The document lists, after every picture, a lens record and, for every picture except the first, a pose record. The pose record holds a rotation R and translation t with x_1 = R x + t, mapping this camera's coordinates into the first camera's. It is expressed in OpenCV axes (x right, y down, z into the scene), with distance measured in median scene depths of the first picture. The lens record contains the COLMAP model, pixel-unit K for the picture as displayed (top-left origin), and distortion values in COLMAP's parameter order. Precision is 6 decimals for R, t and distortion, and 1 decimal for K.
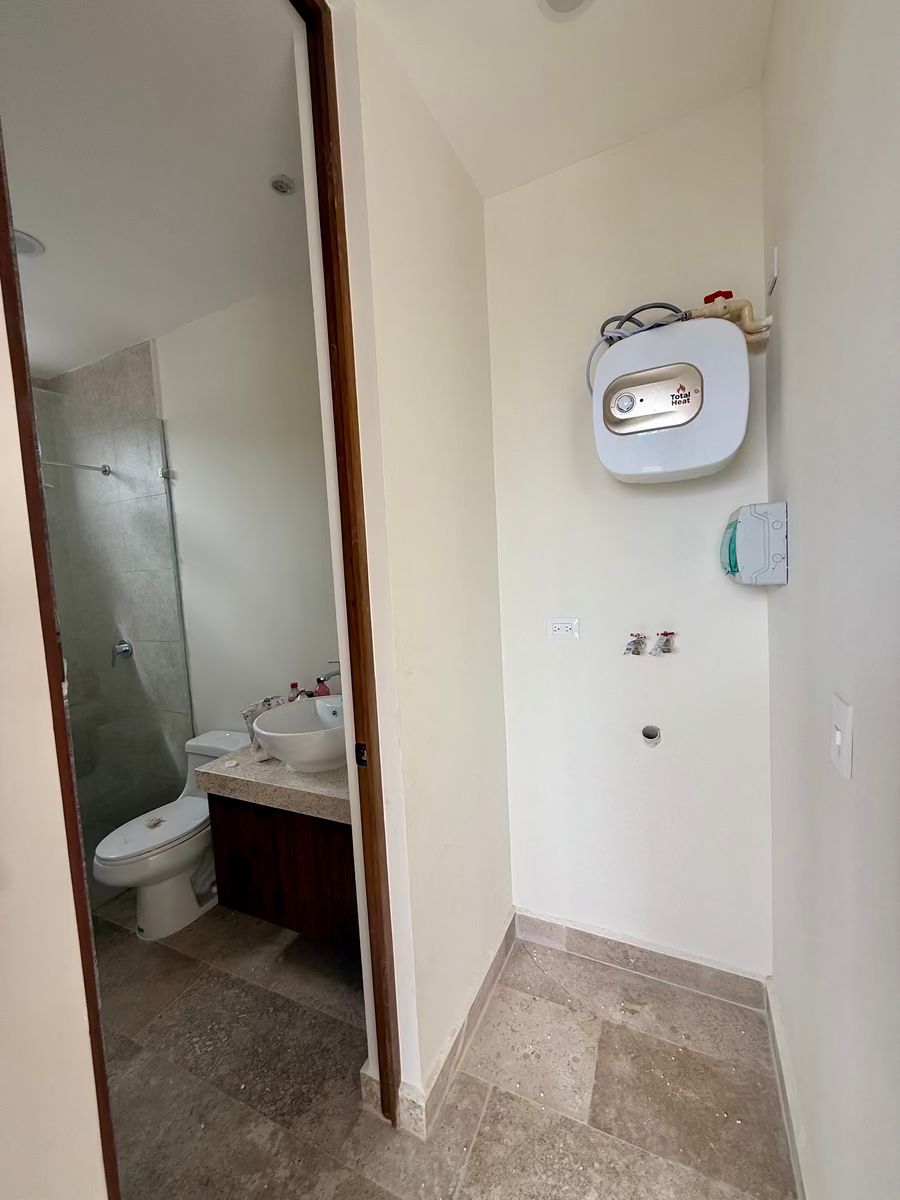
lens RADIAL K [[476.0, 0, 451.6], [0, 476.0, 598.4], [0, 0, 1]] dist [0.001222, -0.000684]
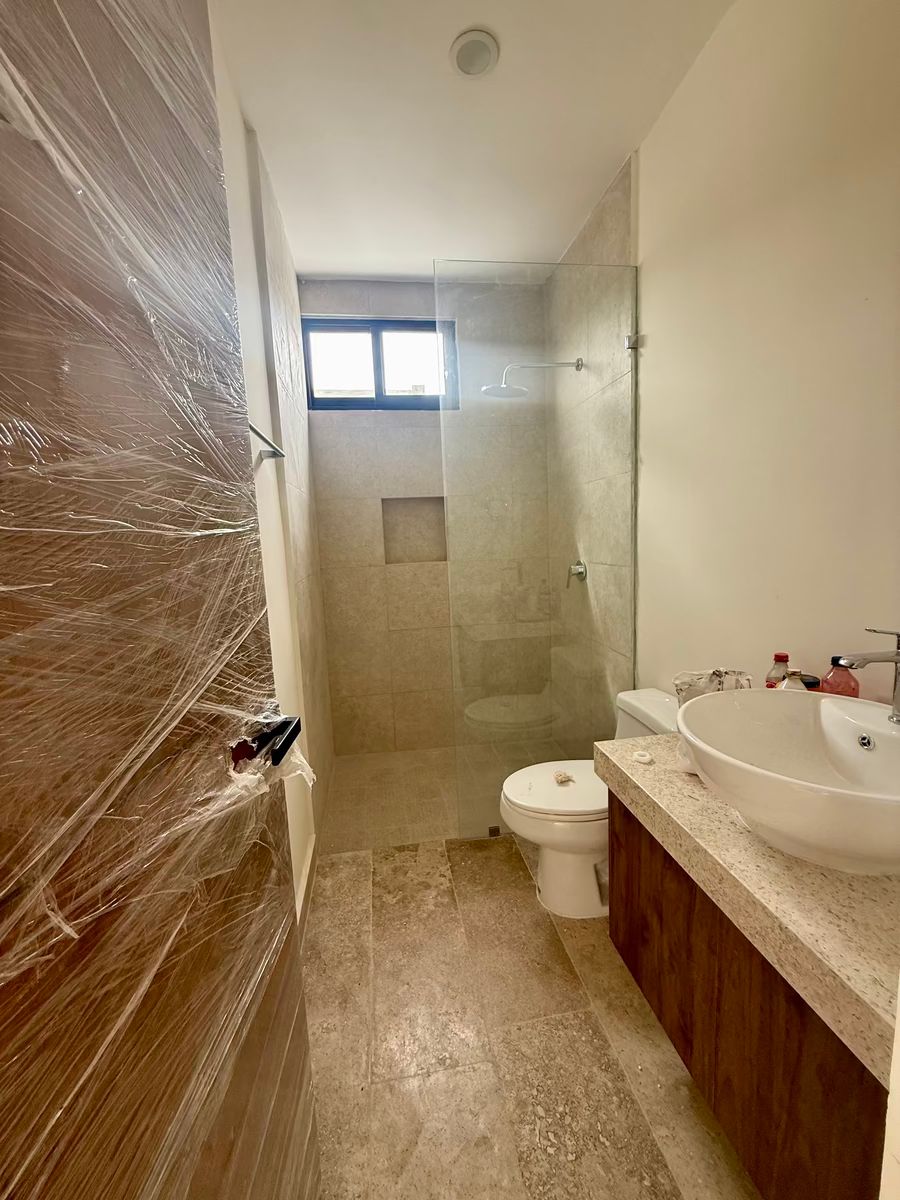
lens RADIAL K [[476.0, 0, 450.0], [0, 476.0, 595.4], [0, 0, 1]] dist [0.001222, -0.000684]
pose [[0.555324, 0.141682, -0.819476, -0.096157], [-0.049810, 0.989278, 0.137286, 0.050586], [0.830141, -0.035420, 0.556427, 0.359781]]
